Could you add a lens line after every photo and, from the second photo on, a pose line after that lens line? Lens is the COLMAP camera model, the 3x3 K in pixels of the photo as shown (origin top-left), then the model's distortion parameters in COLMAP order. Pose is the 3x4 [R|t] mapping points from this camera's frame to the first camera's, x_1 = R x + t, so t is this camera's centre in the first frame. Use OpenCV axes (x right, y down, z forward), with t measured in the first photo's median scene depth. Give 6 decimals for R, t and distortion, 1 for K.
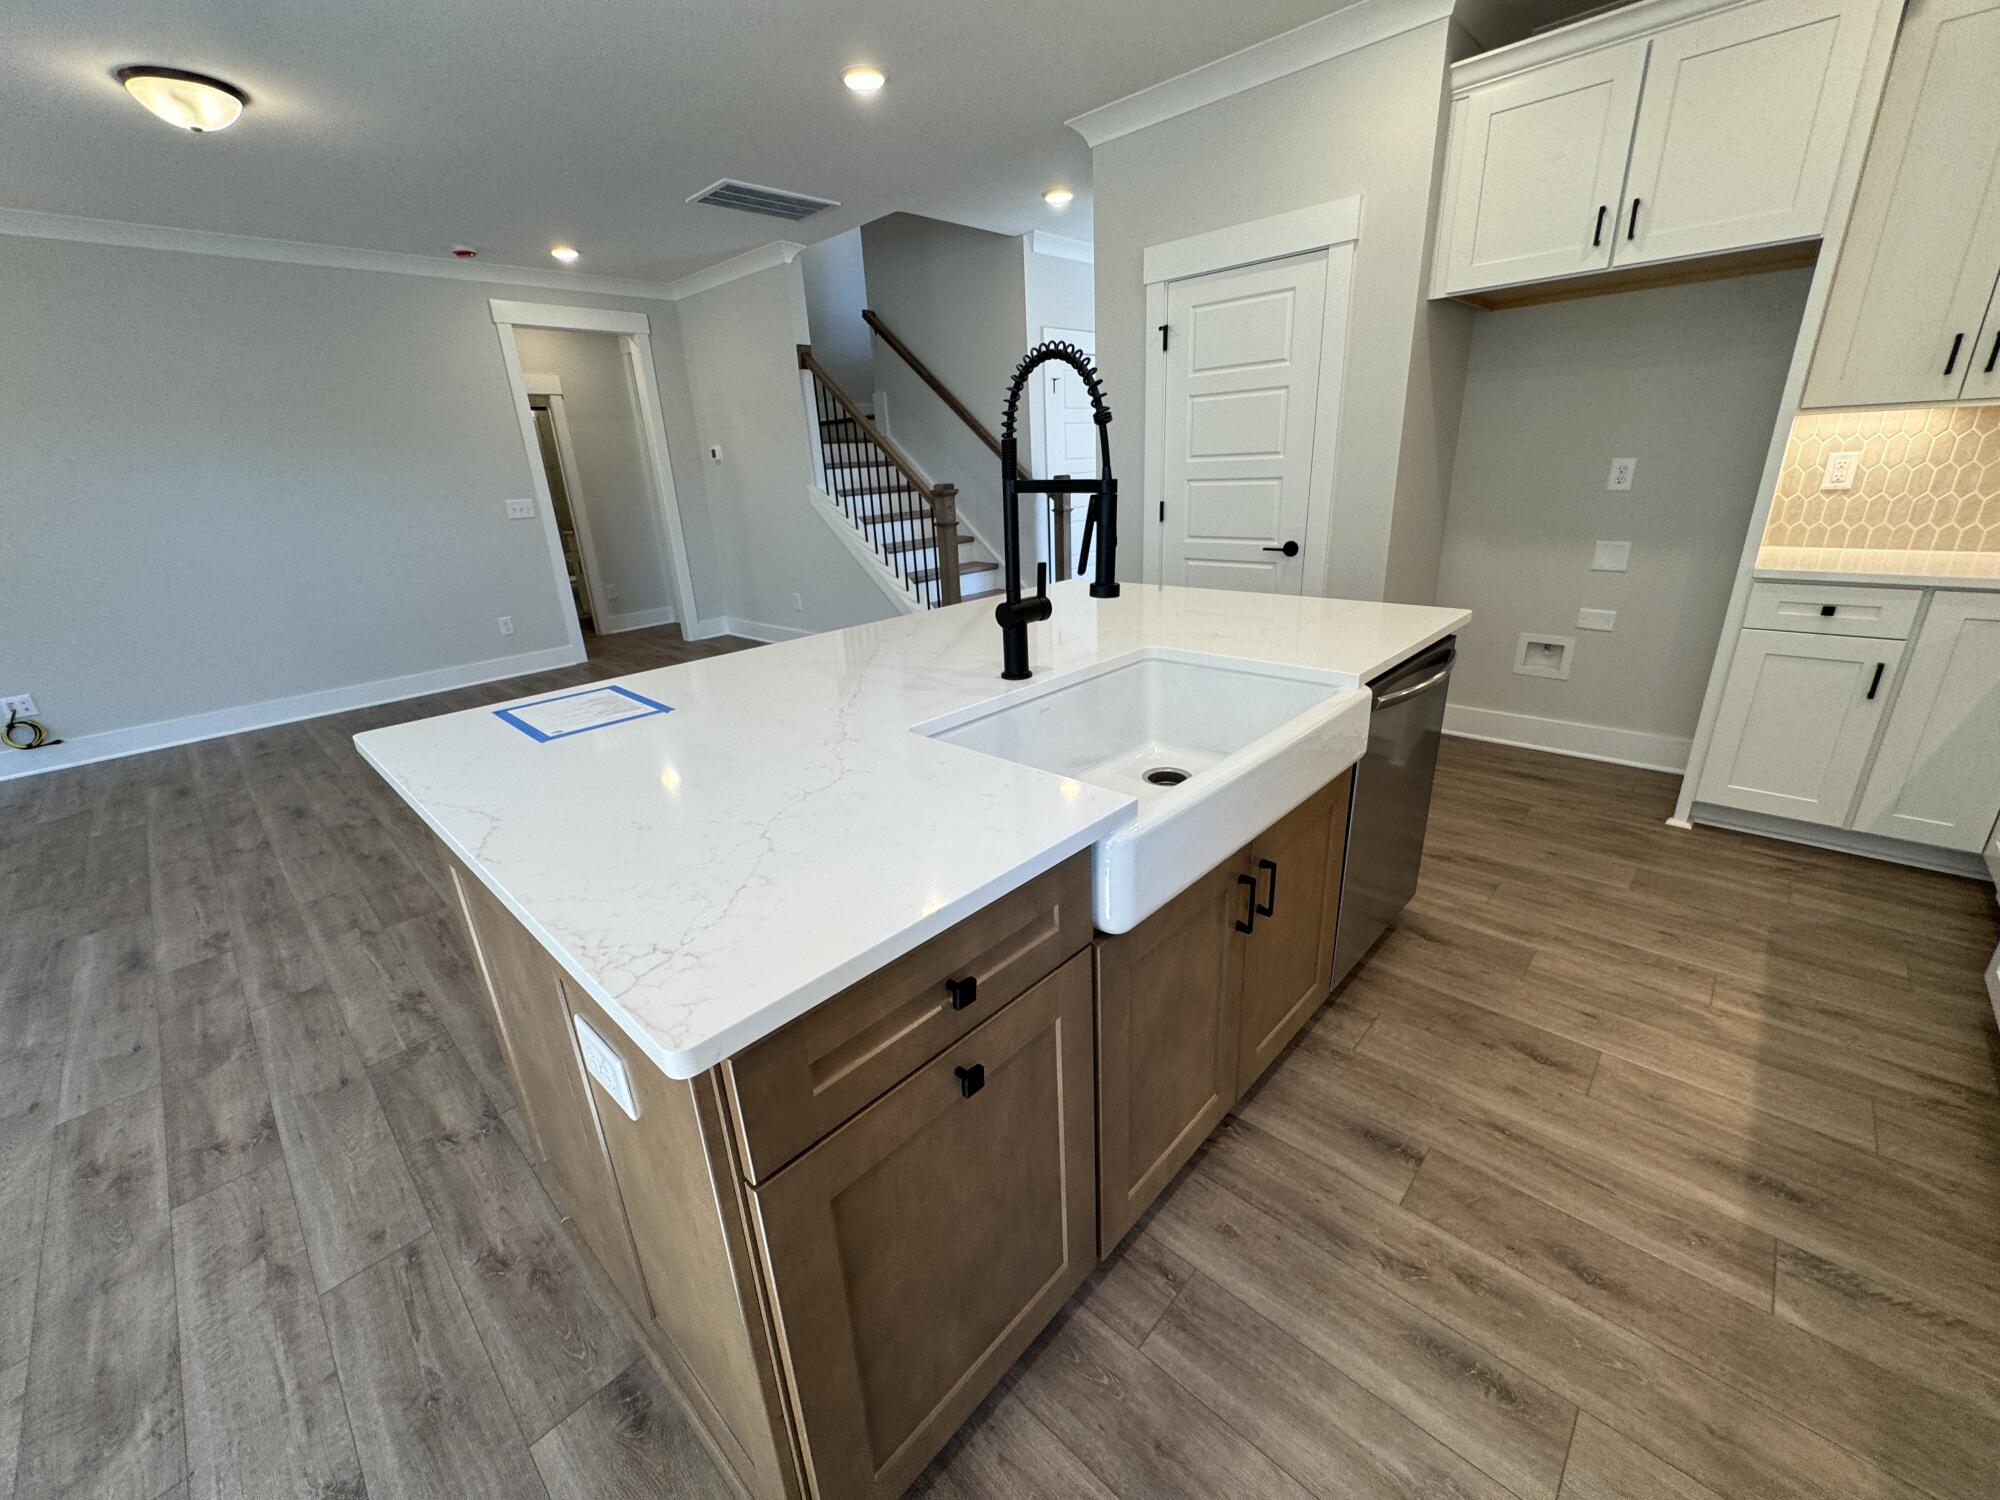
lens RADIAL K [[796.9, 0, 999.5], [0, 796.9, 749.7], [0, 0, 1]] dist [-0.002442, 0.000620]
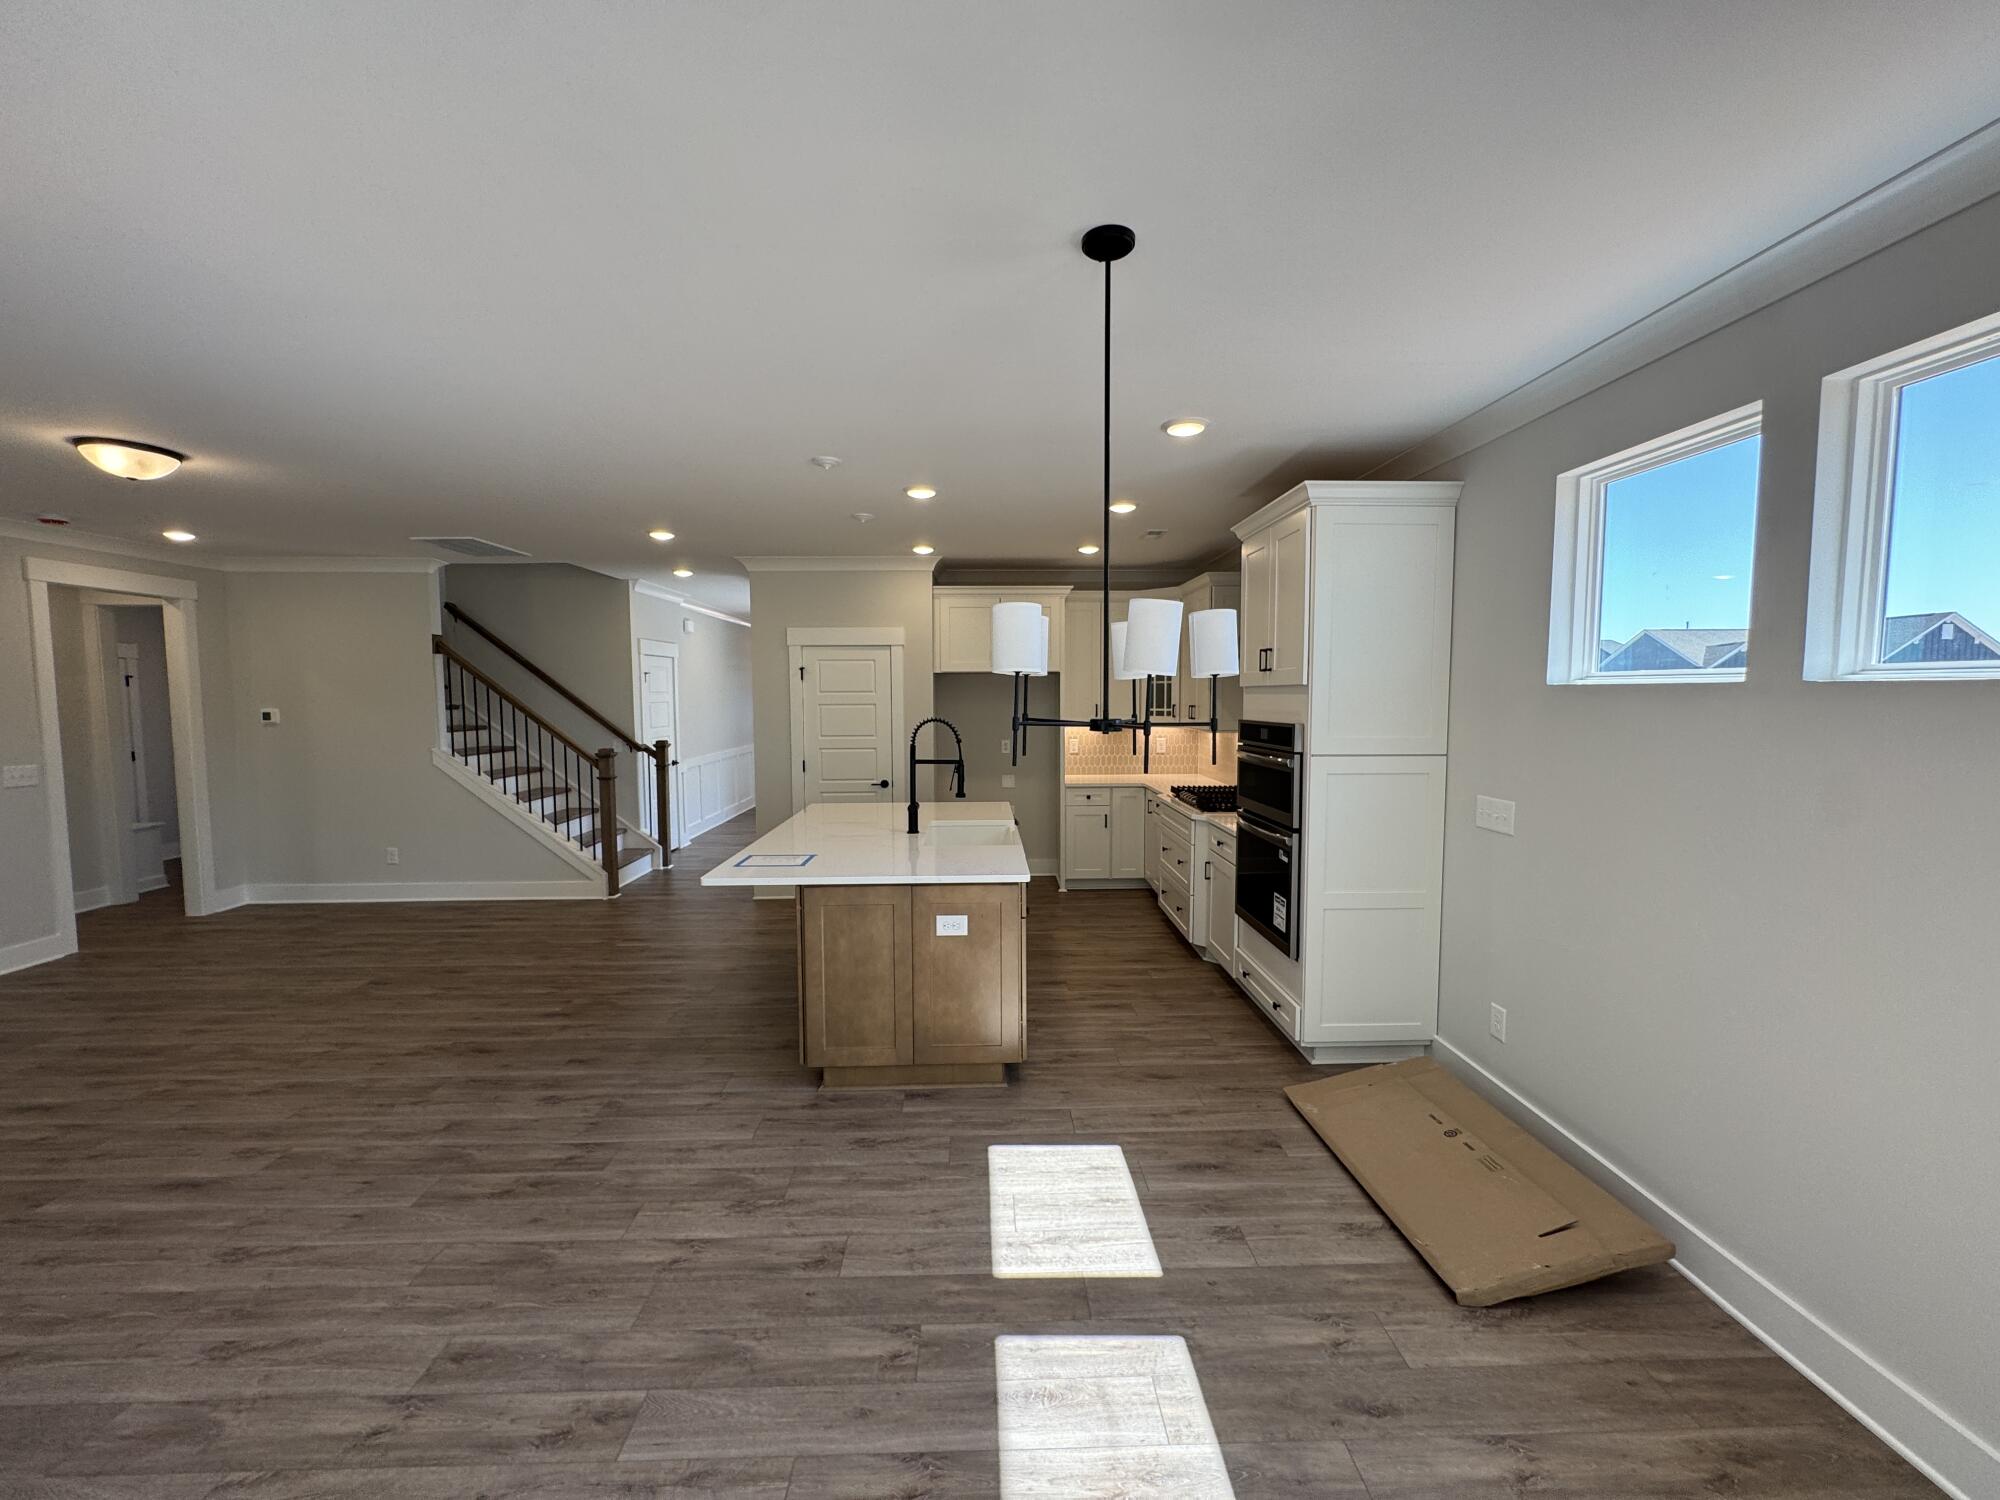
lens RADIAL K [[796.9, 0, 1000.2], [0, 796.9, 748.0], [0, 0, 1]] dist [-0.002442, 0.000620]
pose [[0.704445, -0.004222, 0.709746, -1.060129], [0.214872, 0.954325, -0.207590, 0.159000], [-0.676452, 0.298740, 0.673177, -0.652833]]
